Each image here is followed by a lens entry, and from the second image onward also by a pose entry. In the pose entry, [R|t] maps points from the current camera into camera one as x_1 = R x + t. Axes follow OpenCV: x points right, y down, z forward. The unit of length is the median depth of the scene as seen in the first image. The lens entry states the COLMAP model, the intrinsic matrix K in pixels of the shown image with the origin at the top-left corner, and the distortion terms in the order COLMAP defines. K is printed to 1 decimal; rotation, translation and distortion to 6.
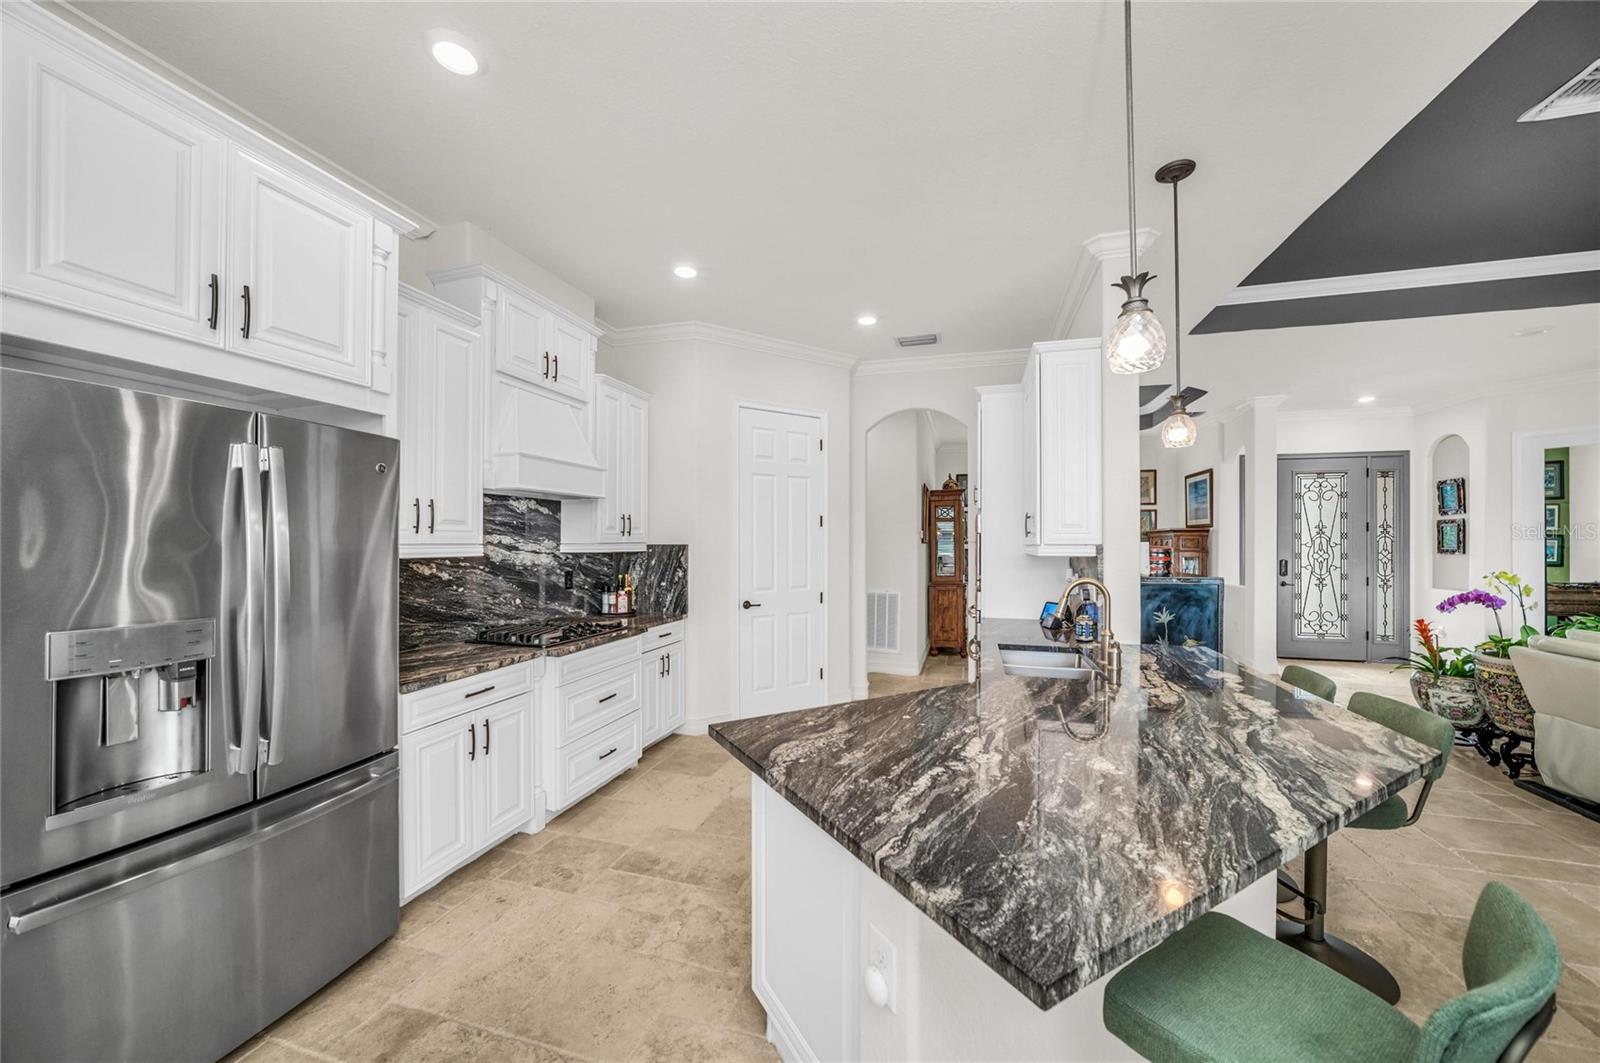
lens RADIAL K [[589.2, 0, 798.8], [0, 589.2, 538.5], [0, 0, 1]] dist [0.000539, 0.000070]
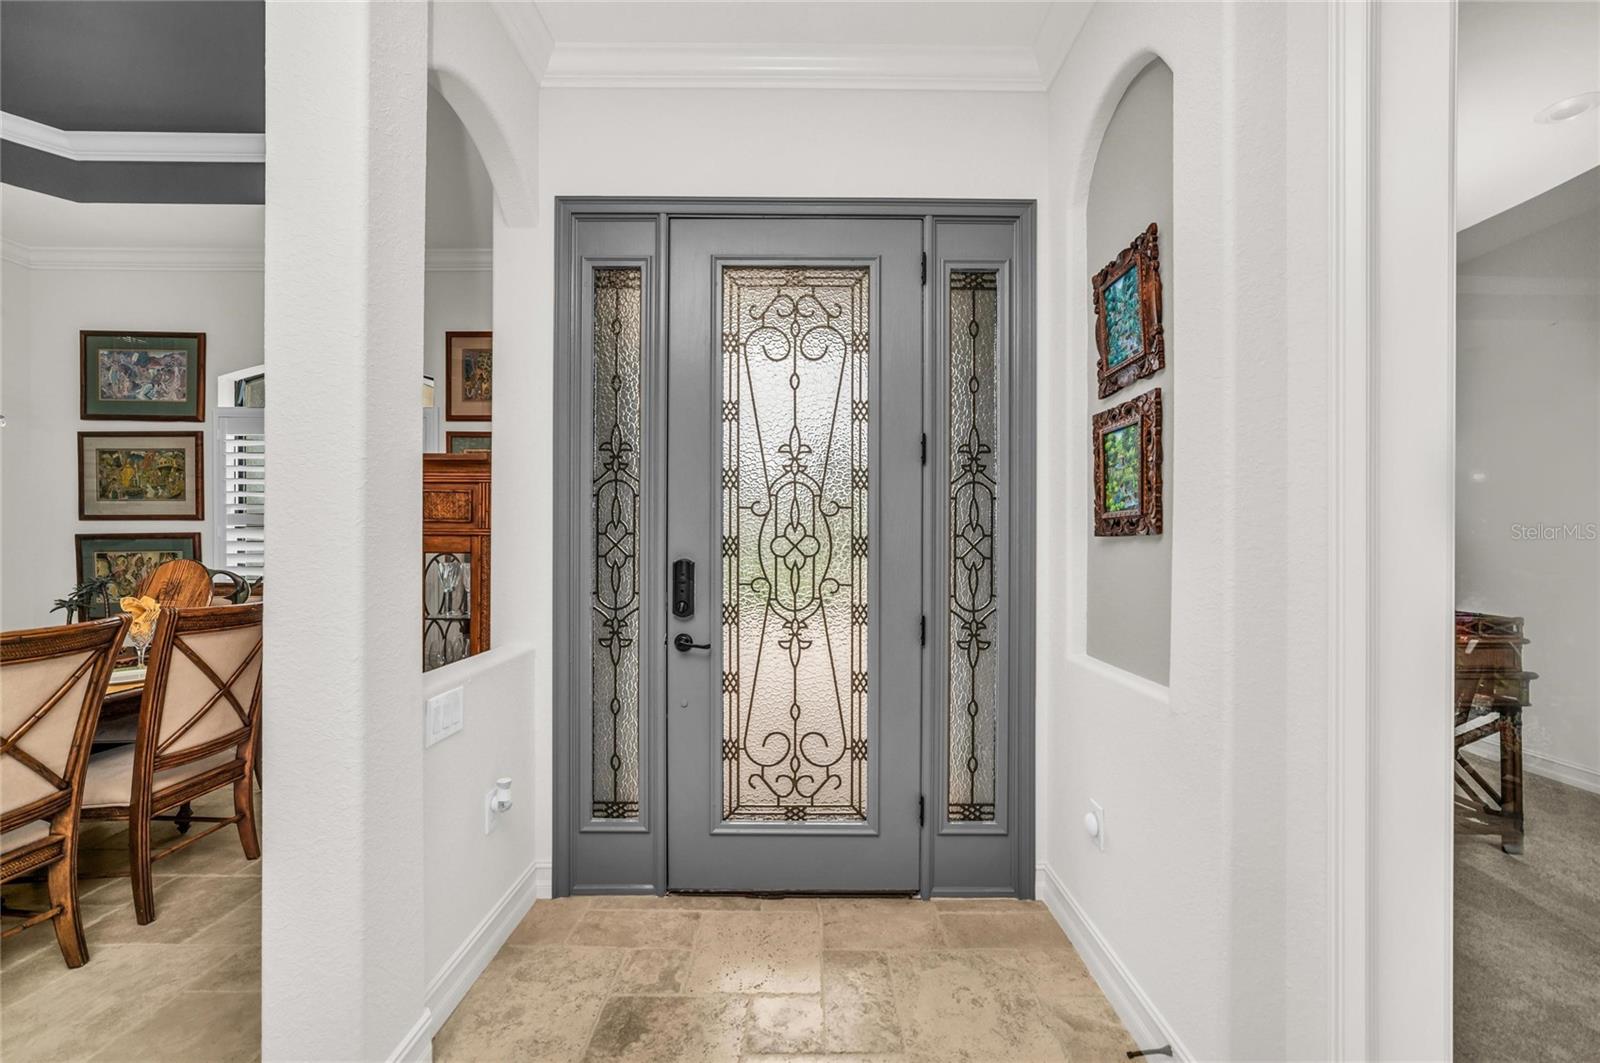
lens RADIAL K [[629.6, 0, 805.2], [0, 629.6, 531.2], [0, 0, 1]] dist [0.000041, 0.000008]
pose [[0.962143, -0.001405, 0.272540, 0.807755], [0.000484, 0.999994, 0.003449, 0.020879], [-0.272543, -0.003186, 0.962138, 0.696400]]
